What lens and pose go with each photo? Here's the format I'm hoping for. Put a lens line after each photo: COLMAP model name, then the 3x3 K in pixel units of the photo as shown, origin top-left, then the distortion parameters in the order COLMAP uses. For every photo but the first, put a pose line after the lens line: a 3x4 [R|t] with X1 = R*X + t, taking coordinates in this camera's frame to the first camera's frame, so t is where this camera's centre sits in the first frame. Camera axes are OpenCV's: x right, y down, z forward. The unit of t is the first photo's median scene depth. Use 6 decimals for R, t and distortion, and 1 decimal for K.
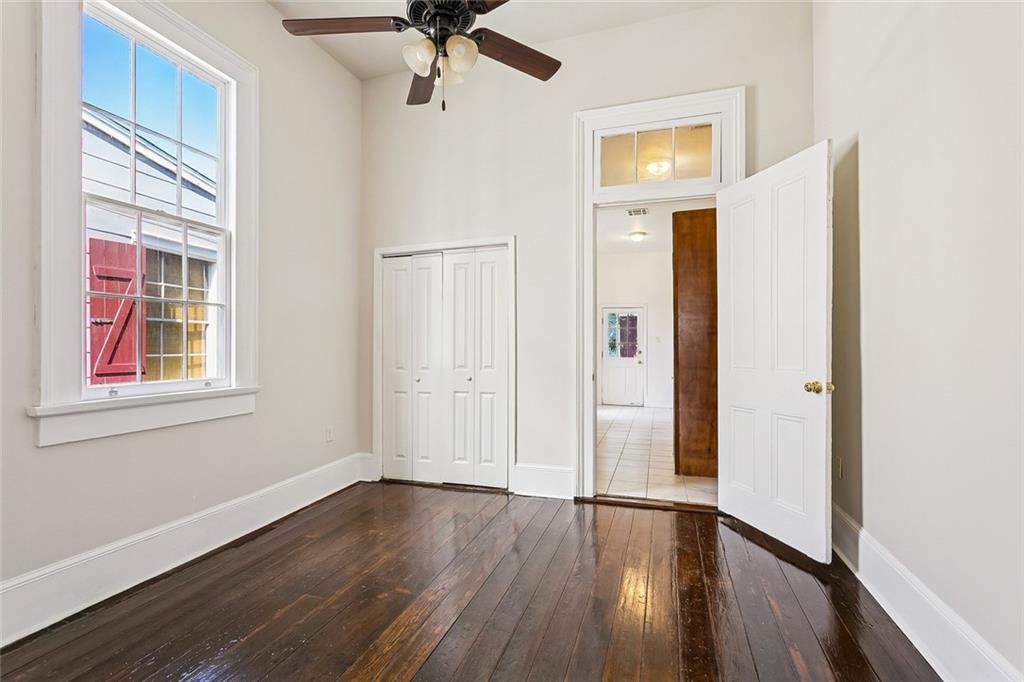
lens RADIAL K [[499.5, 0, 512.0], [0, 499.5, 341.0], [0, 0, 1]] dist [-0.000917, -0.000335]
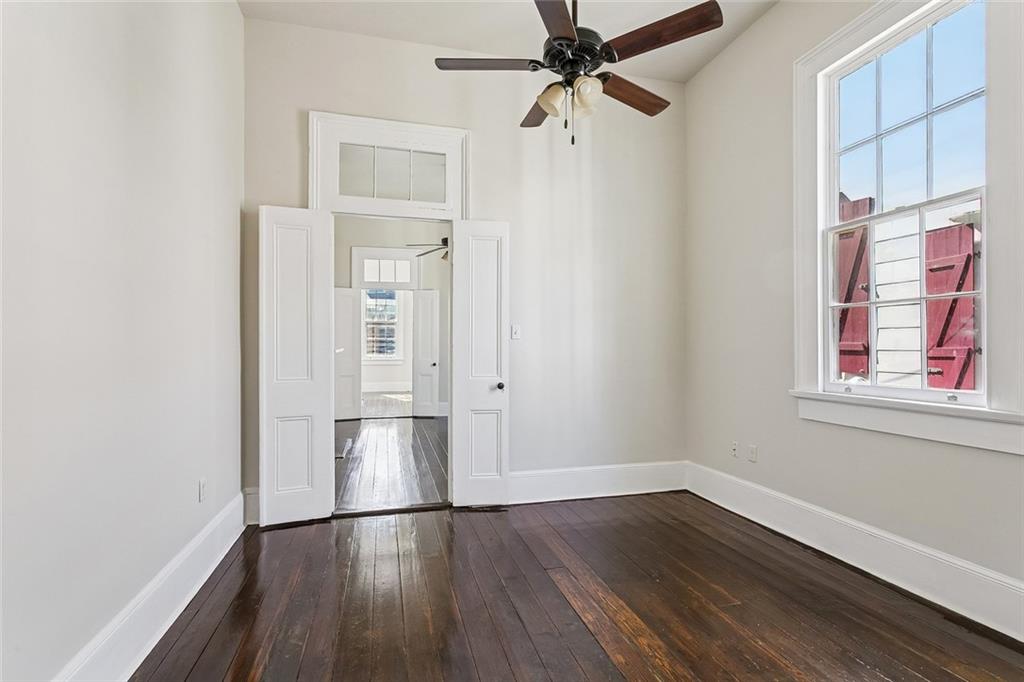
lens RADIAL K [[499.8, 0, 528.8], [0, 499.8, 342.1], [0, 0, 1]] dist [0.020018, -0.000030]
pose [[-0.830006, 0.000320, -0.557754, 0.456793], [0.009041, 0.999876, -0.012880, 0.002540], [0.557681, -0.015733, -0.829906, 1.503486]]
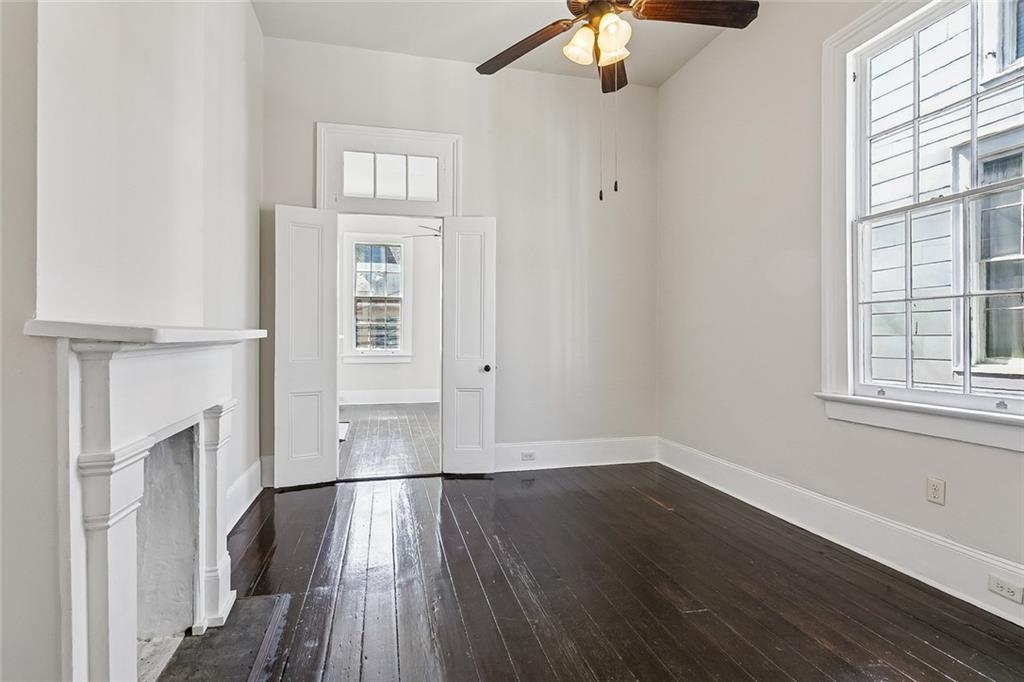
lens RADIAL K [[499.5, 0, 512.0], [0, 499.5, 341.0], [0, 0, 1]] dist [-0.000917, -0.000335]
pose [[-0.841383, -0.007999, -0.540380, 0.434013], [-0.005039, 0.999963, -0.006957, 0.003456], [0.540416, -0.003130, -0.841392, 1.429043]]
